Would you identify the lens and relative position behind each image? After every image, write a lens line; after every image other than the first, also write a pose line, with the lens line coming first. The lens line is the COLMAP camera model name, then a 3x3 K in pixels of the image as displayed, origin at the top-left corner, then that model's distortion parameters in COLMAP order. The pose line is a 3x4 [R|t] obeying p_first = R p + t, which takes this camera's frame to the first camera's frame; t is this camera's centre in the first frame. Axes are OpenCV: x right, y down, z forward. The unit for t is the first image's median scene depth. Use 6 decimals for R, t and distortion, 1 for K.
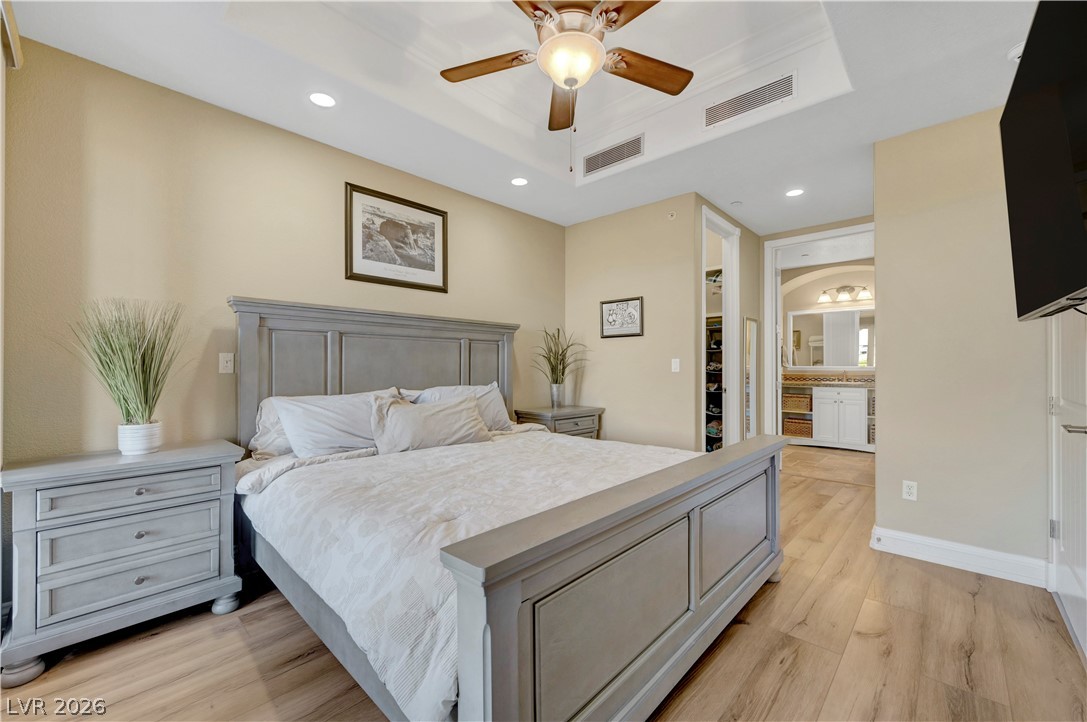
lens RADIAL K [[430.2, 0, 540.9], [0, 430.2, 363.5], [0, 0, 1]] dist [-0.001089, 0.000400]
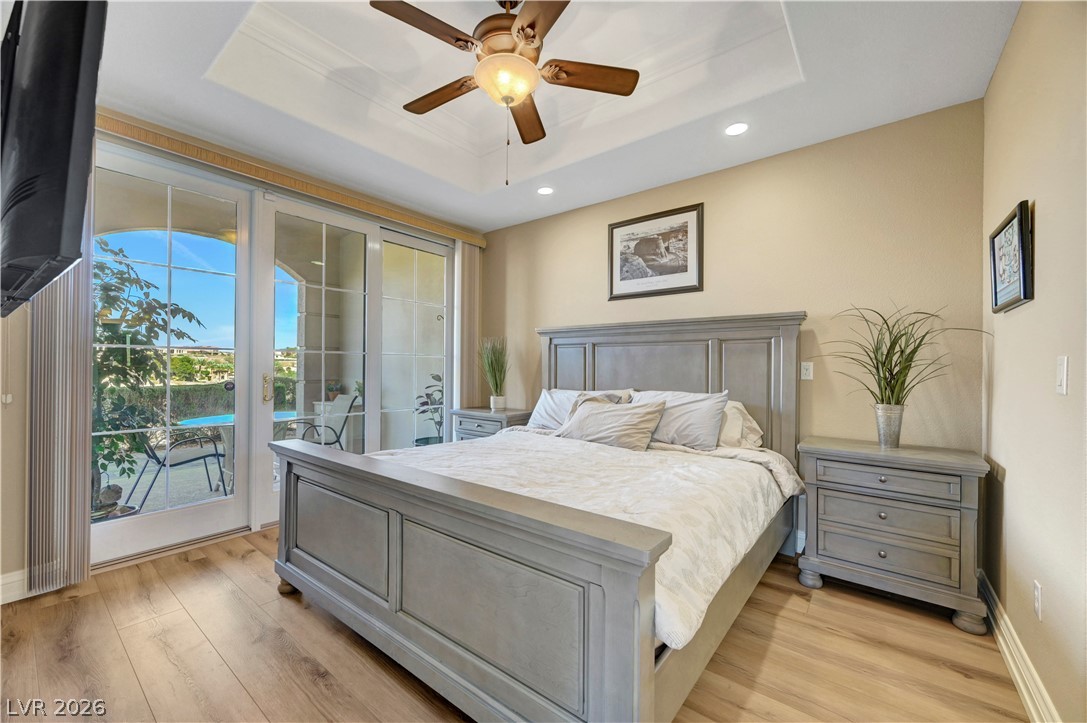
lens RADIAL K [[430.2, 0, 540.6], [0, 430.2, 363.2], [0, 0, 1]] dist [-0.001089, 0.000400]
pose [[0.092637, -0.003980, -0.995692, 0.724247], [0.001660, 0.999991, -0.003843, -0.007326], [0.995699, -0.001297, 0.092643, 0.625895]]
